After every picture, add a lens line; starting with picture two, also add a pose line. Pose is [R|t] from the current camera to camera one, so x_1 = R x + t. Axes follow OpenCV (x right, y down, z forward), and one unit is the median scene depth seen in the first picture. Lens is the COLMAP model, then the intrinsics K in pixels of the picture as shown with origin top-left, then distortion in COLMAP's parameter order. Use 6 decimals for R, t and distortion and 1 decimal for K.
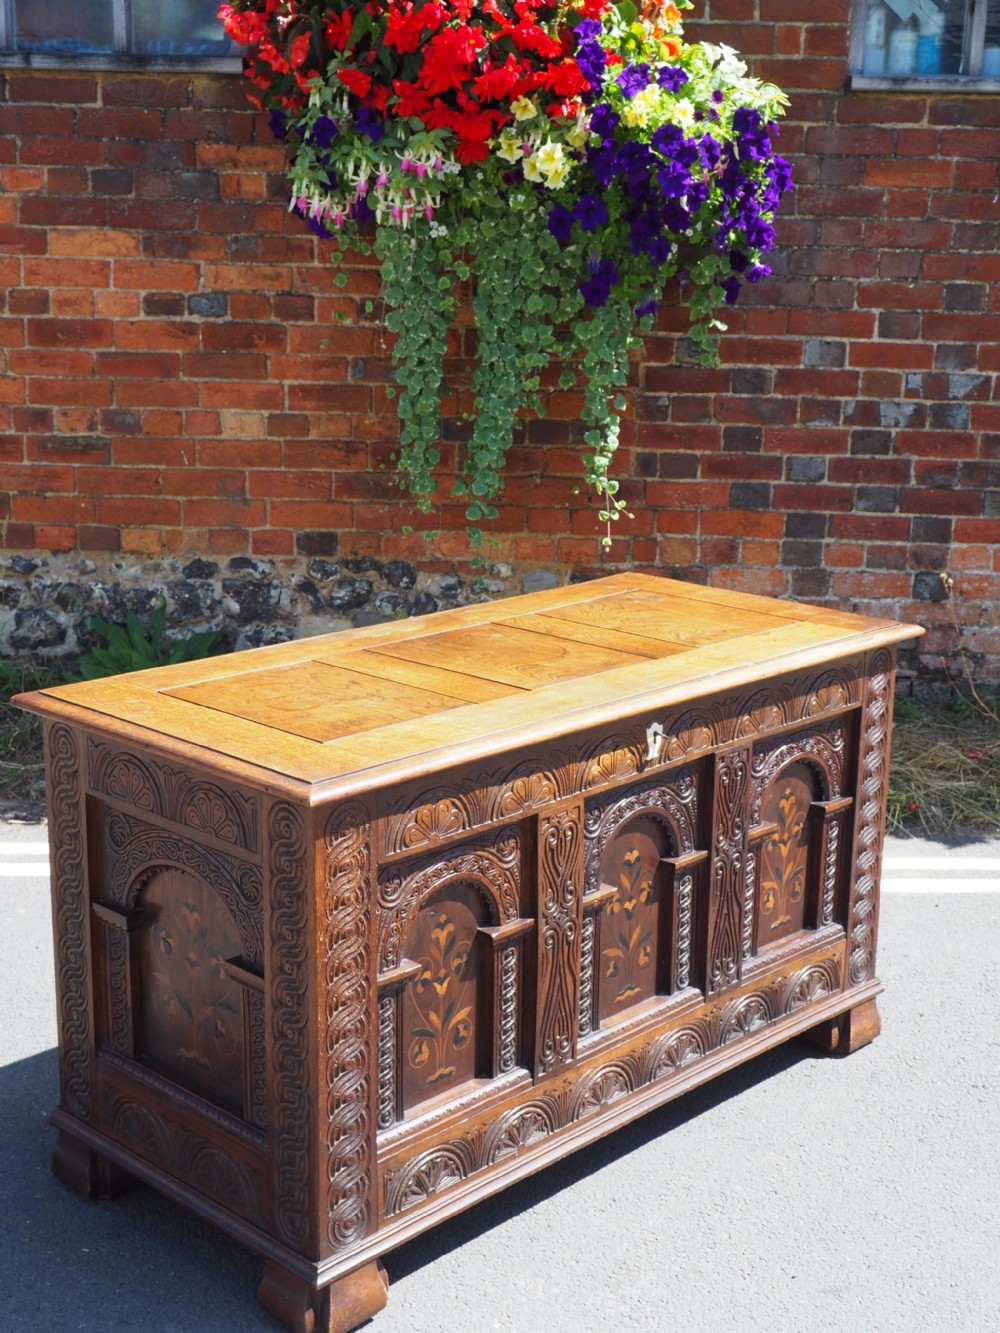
lens RADIAL K [[1722.1, 0, 509.4], [0, 1722.1, 667.7], [0, 0, 1]] dist [-0.007171, -0.037240]
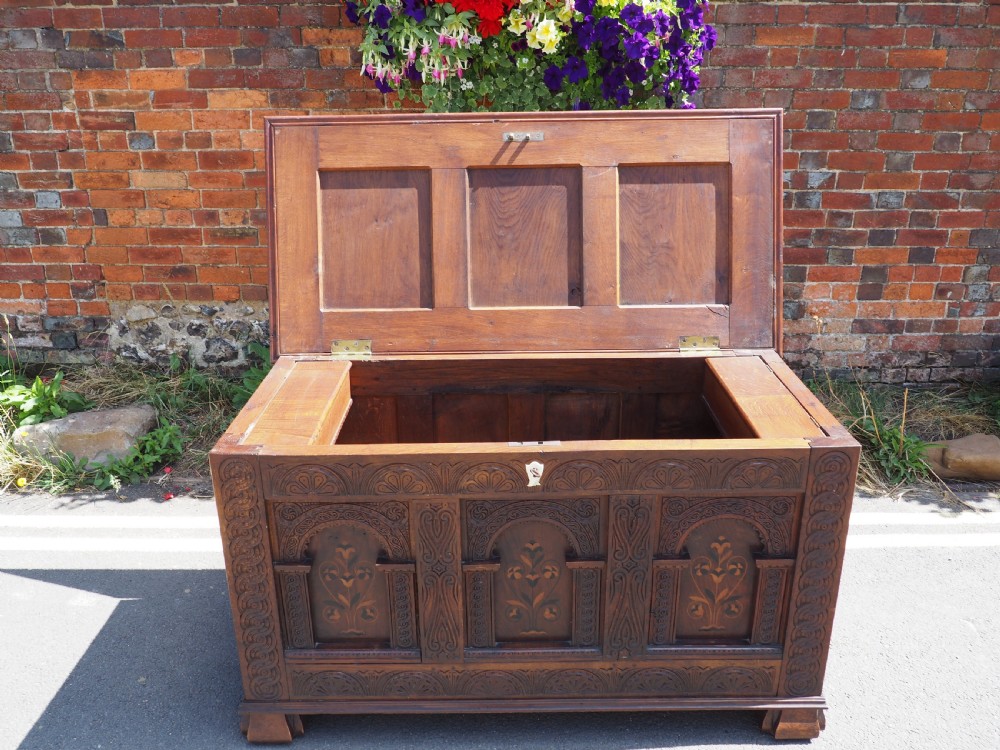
lens RADIAL K [[844.9, 0, 500.0], [0, 844.9, 375.0], [0, 0, 1]] dist [-0.052629, 0.013829]
pose [[0.999614, -0.022743, -0.015925, -0.007654], [0.024209, 0.994808, 0.098844, -0.076212], [0.013594, -0.099191, 0.994976, 0.260326]]
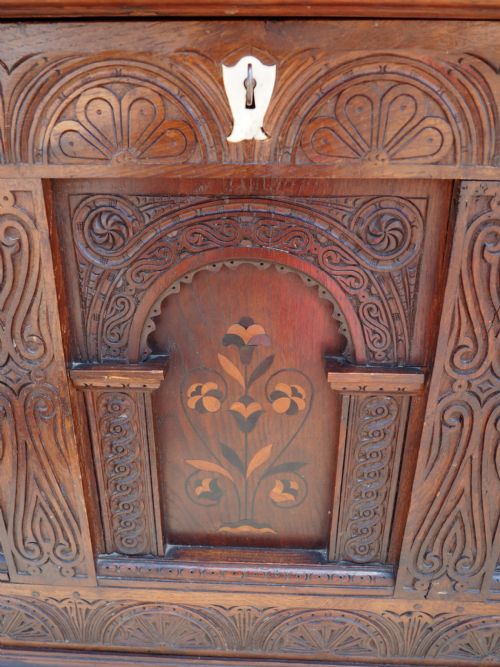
lens RADIAL K [[627.0, 0, 248.9], [0, 627.0, 352.8], [0, 0, 1]] dist [0.007912, -0.001745]
pose [[0.998755, 0.017977, -0.046533, 0.004925], [-0.008408, 0.980127, 0.198193, 0.016728], [0.049171, -0.197555, 0.979058, 0.510288]]
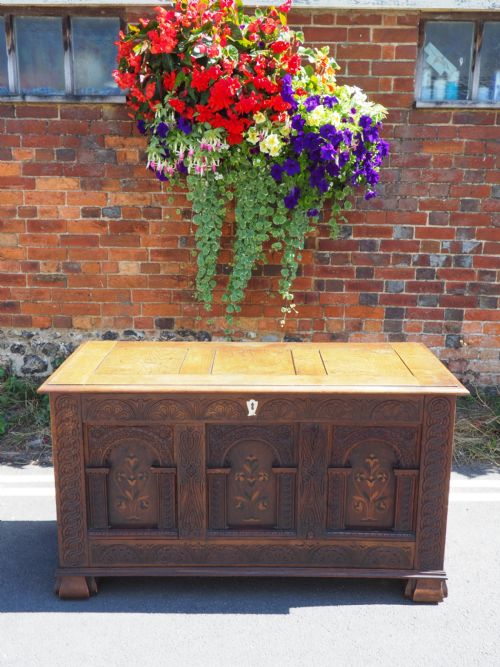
lens RADIAL K [[716.0, 0, 251.7], [0, 716.0, 346.2], [0, 0, 1]] dist [-0.017248, -0.025243]
pose [[0.999918, -0.007792, -0.010186, 0.004950], [0.007682, 0.999912, -0.010819, -0.036521], [0.010269, 0.010740, 0.999890, 0.127451]]
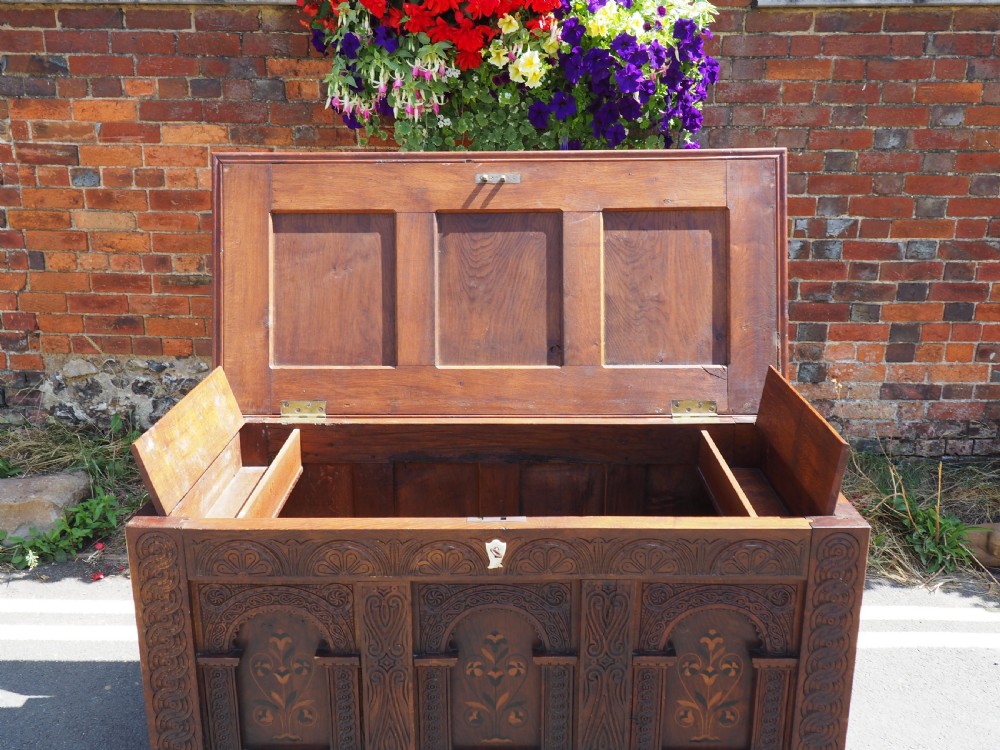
lens RADIAL K [[940.1, 0, 492.5], [0, 940.1, 374.1], [0, 0, 1]] dist [0.007912, -0.001745]
pose [[0.999663, -0.013299, -0.022306, 0.007542], [0.013875, 0.999568, 0.025892, -0.075073], [0.021952, -0.026193, 0.999416, 0.263200]]
